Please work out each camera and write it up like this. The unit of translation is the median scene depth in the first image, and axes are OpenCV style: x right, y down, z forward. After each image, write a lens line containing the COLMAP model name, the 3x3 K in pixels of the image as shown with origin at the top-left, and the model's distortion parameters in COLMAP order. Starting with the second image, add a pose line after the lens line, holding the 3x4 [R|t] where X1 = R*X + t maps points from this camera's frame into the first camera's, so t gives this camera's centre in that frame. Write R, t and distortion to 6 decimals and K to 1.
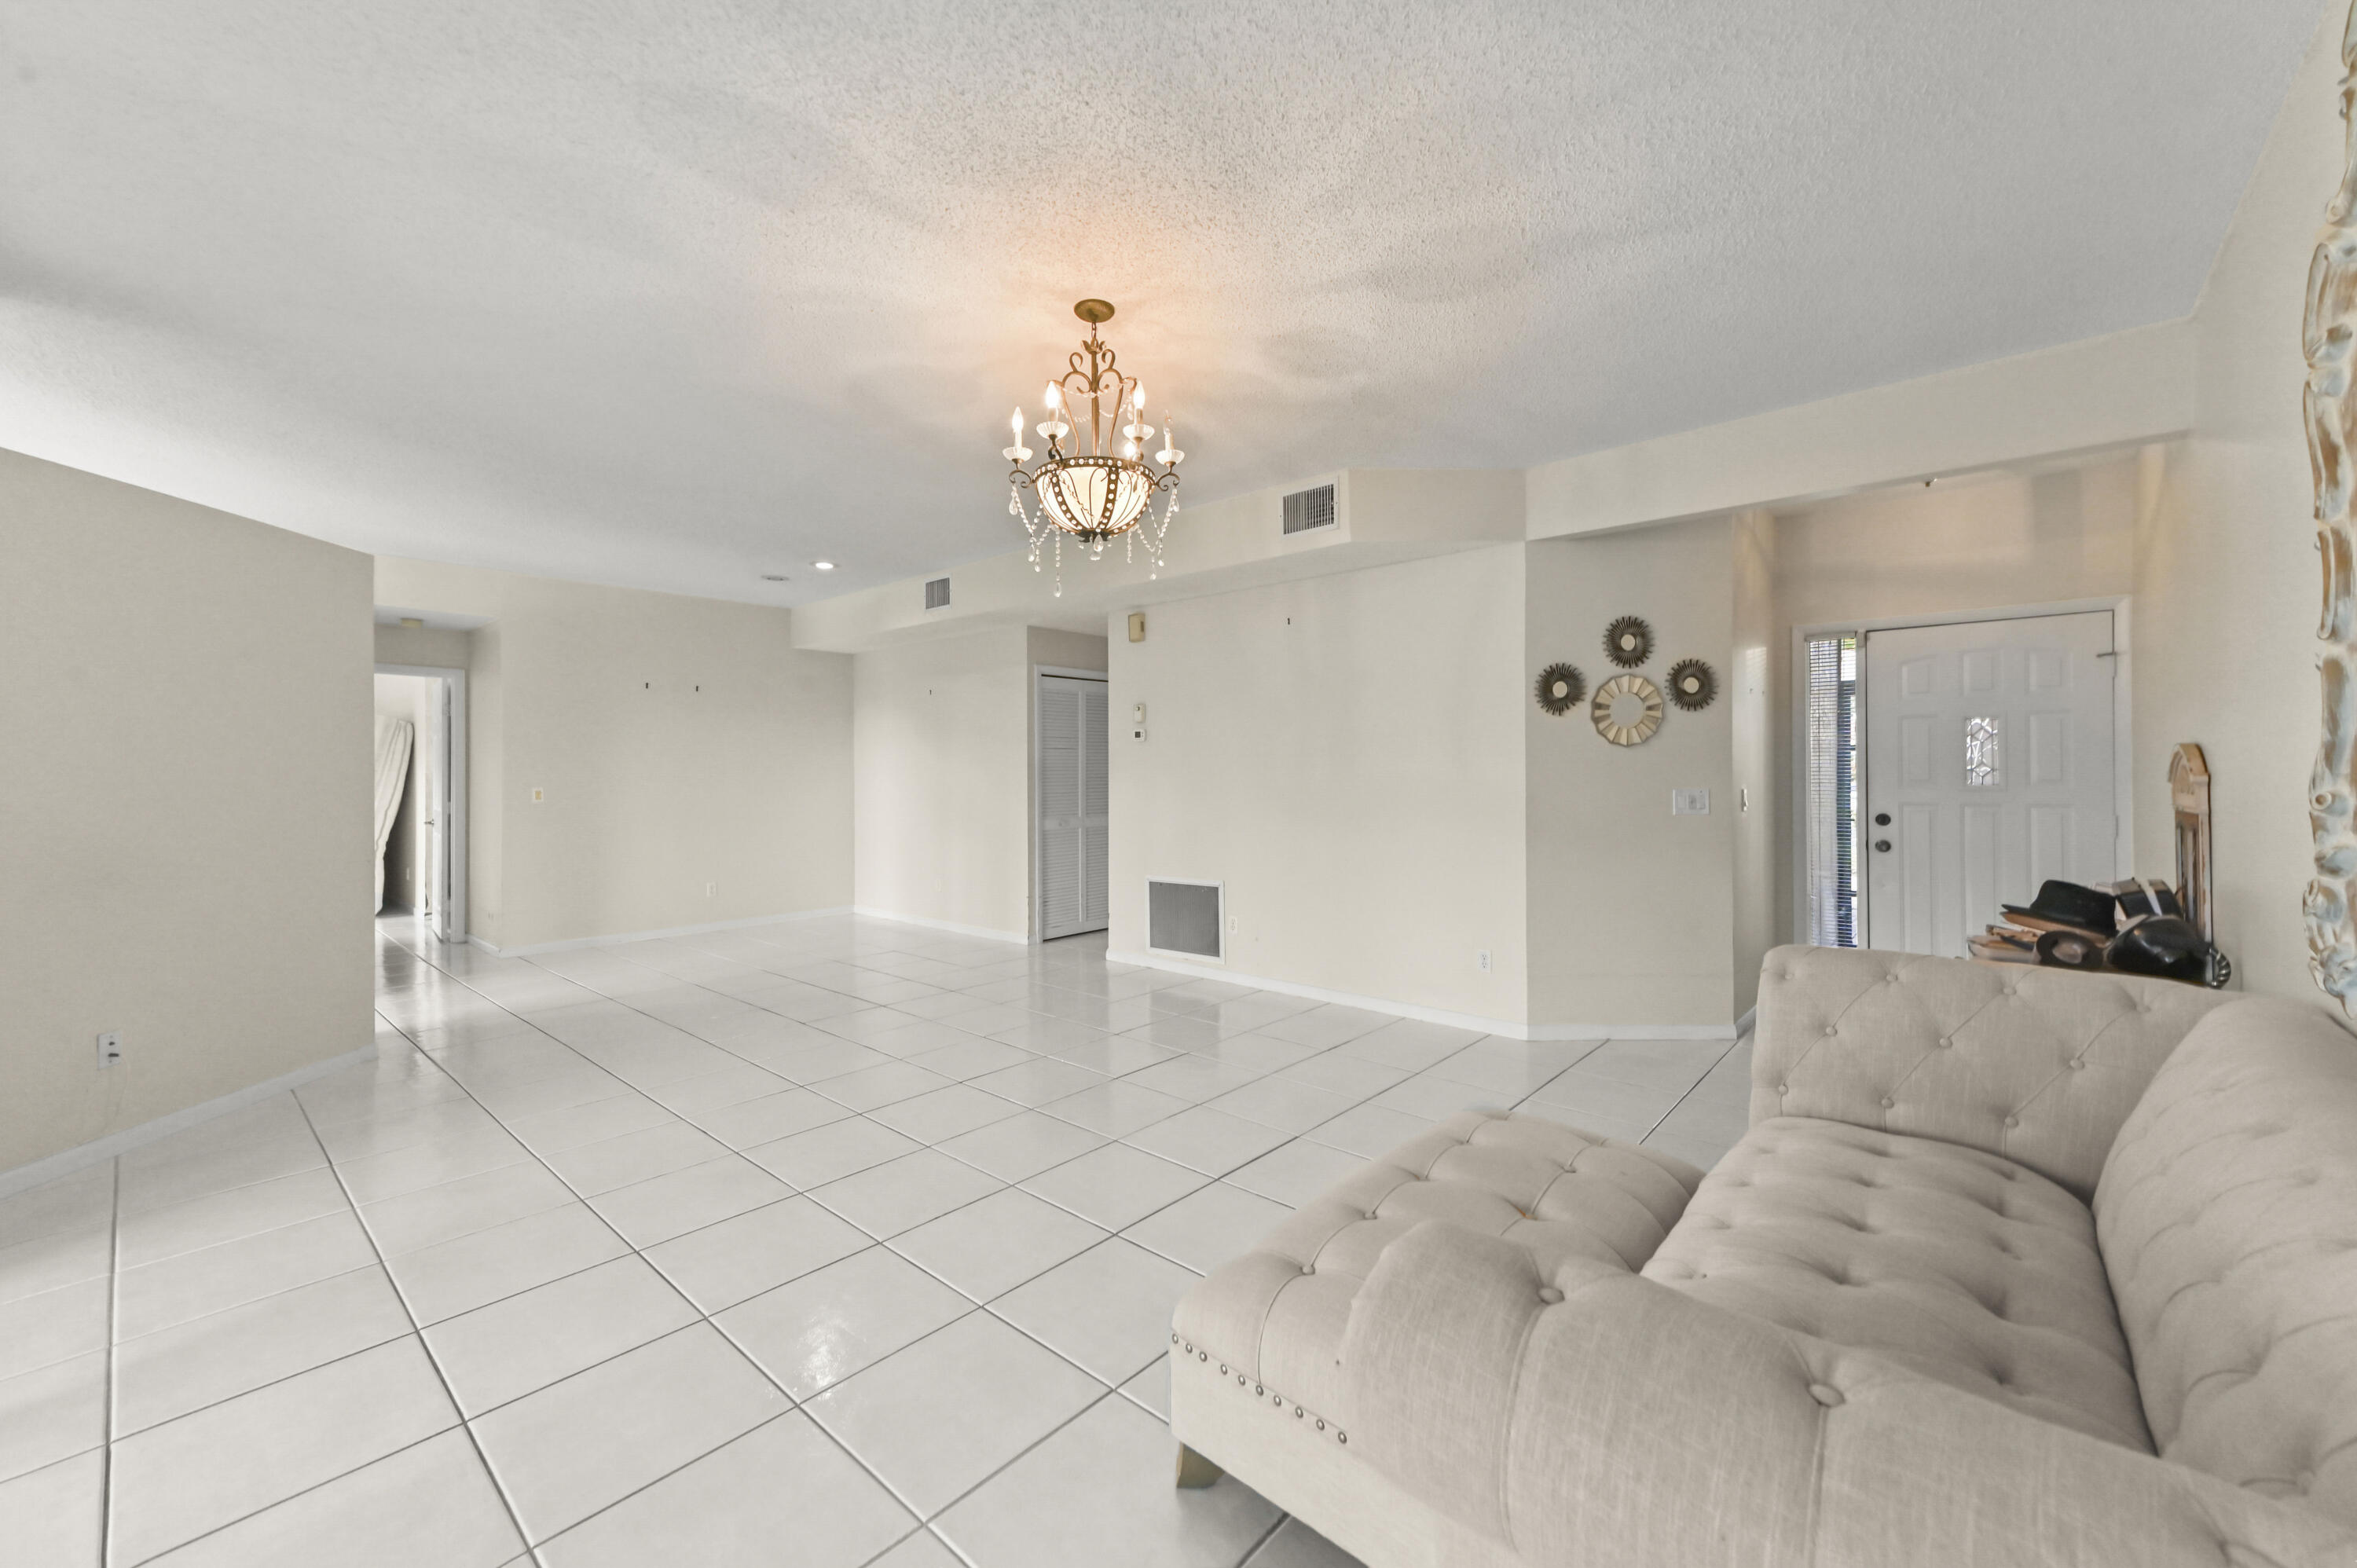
lens RADIAL K [[916.0, 0, 1170.3], [0, 916.0, 769.0], [0, 0, 1]] dist [0.016617, 0.000111]
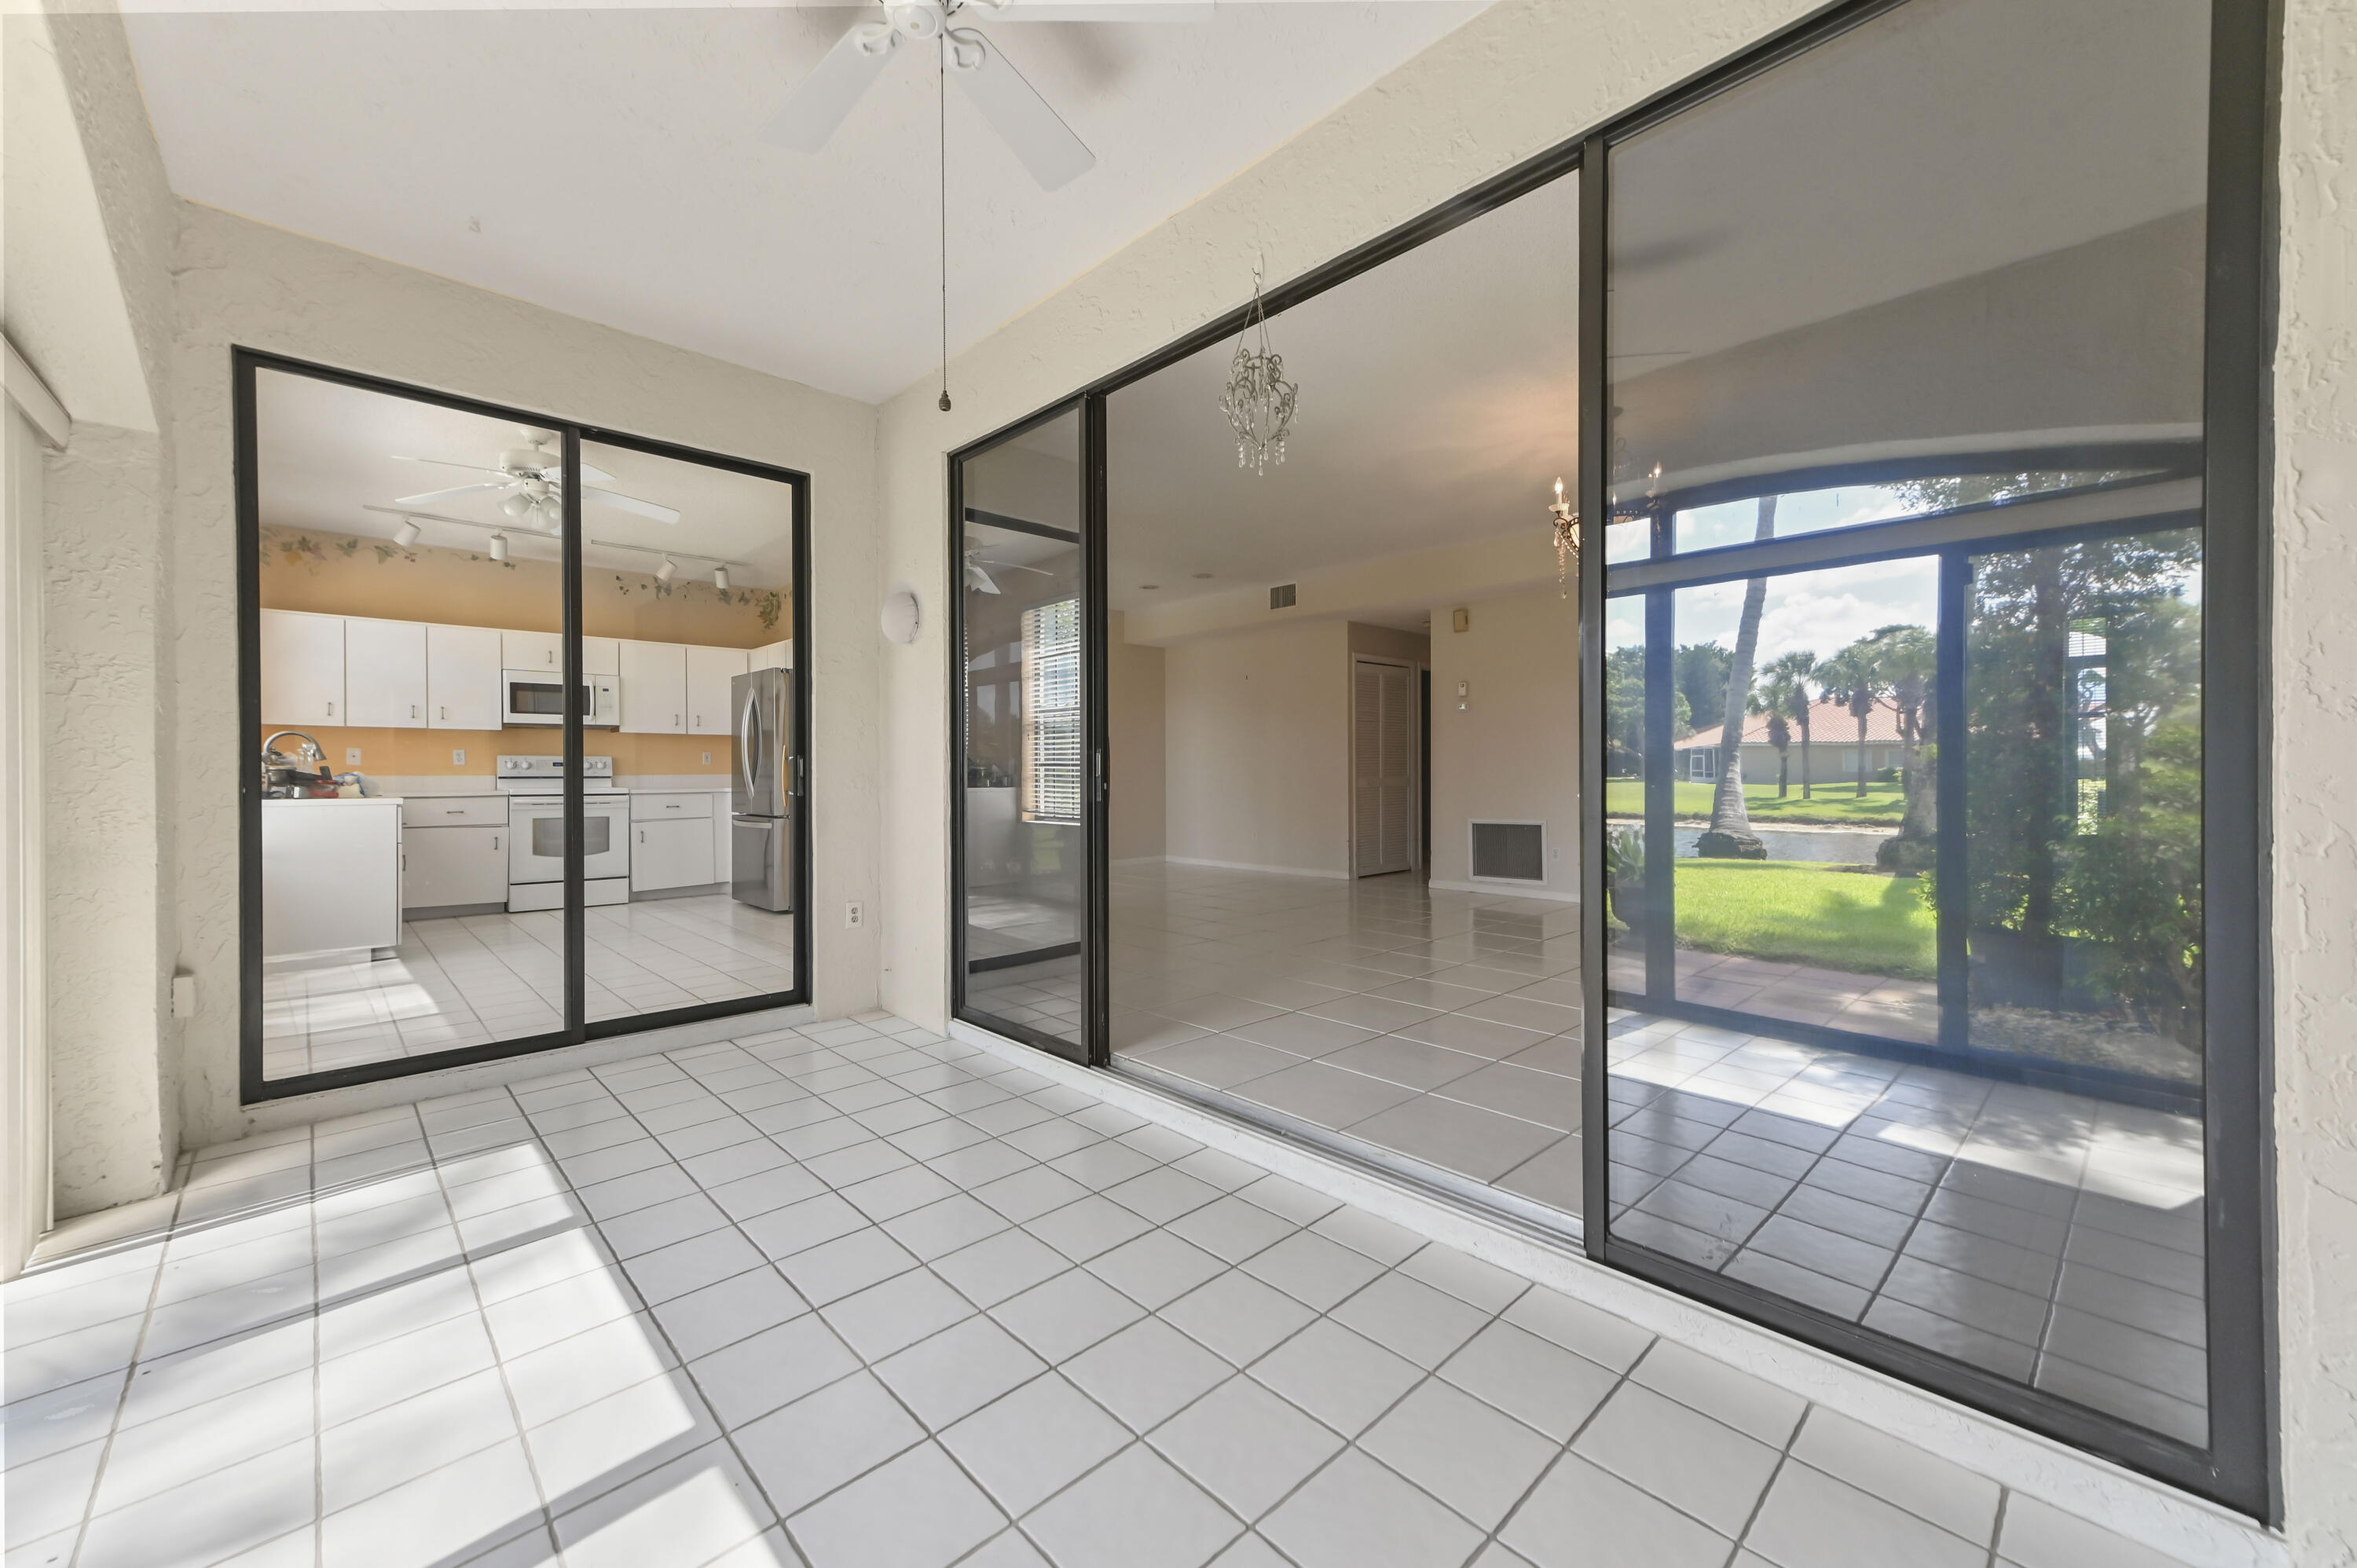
lens RADIAL K [[917.7, 0, 1177.4], [0, 917.7, 775.1], [0, 0, 1]] dist [0.012682, 0.000191]
pose [[0.995617, -0.001435, -0.093510, -0.378117], [0.002201, 0.999965, 0.008089, 0.056585], [0.093495, -0.008259, 0.995585, -0.354886]]
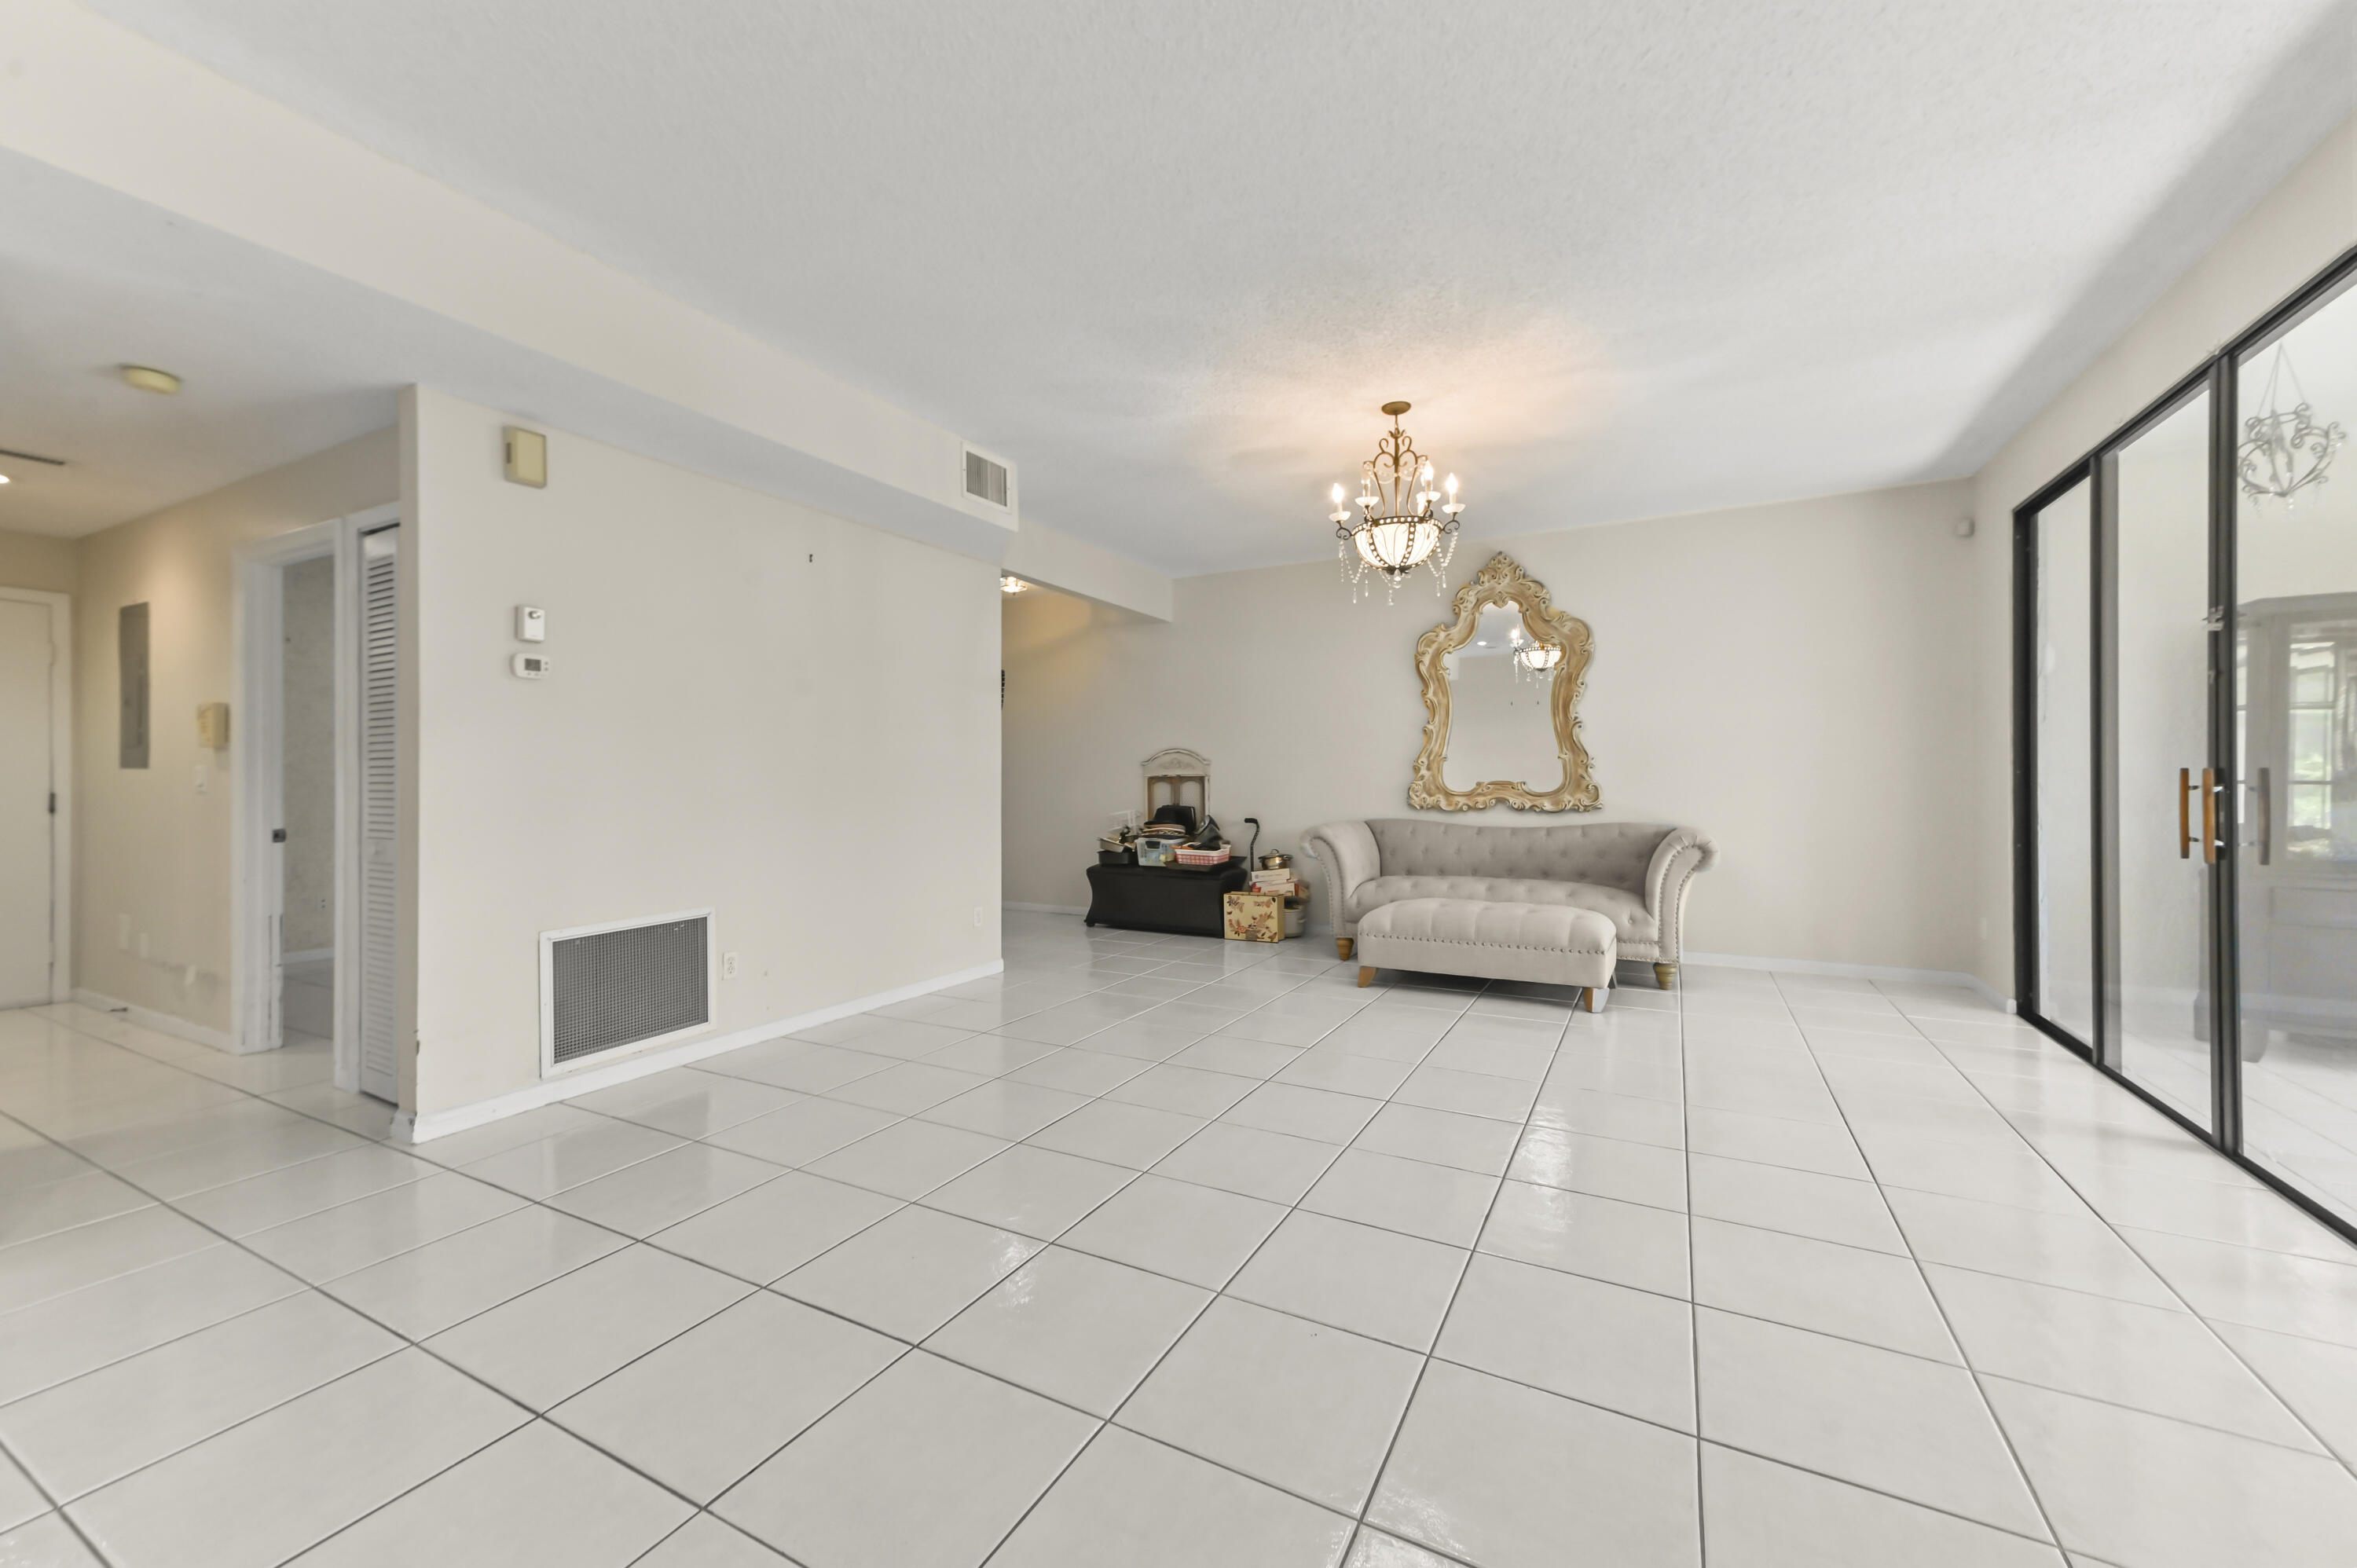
lens RADIAL K [[916.3, 0, 1164.5], [0, 916.3, 782.6], [0, 0, 1]] dist [0.012454, -0.000068]
pose [[-0.219535, 0.001100, 0.975604, -0.775088], [0.002813, 0.999996, -0.000494, 0.037968], [-0.975600, 0.002636, -0.219538, 0.945962]]
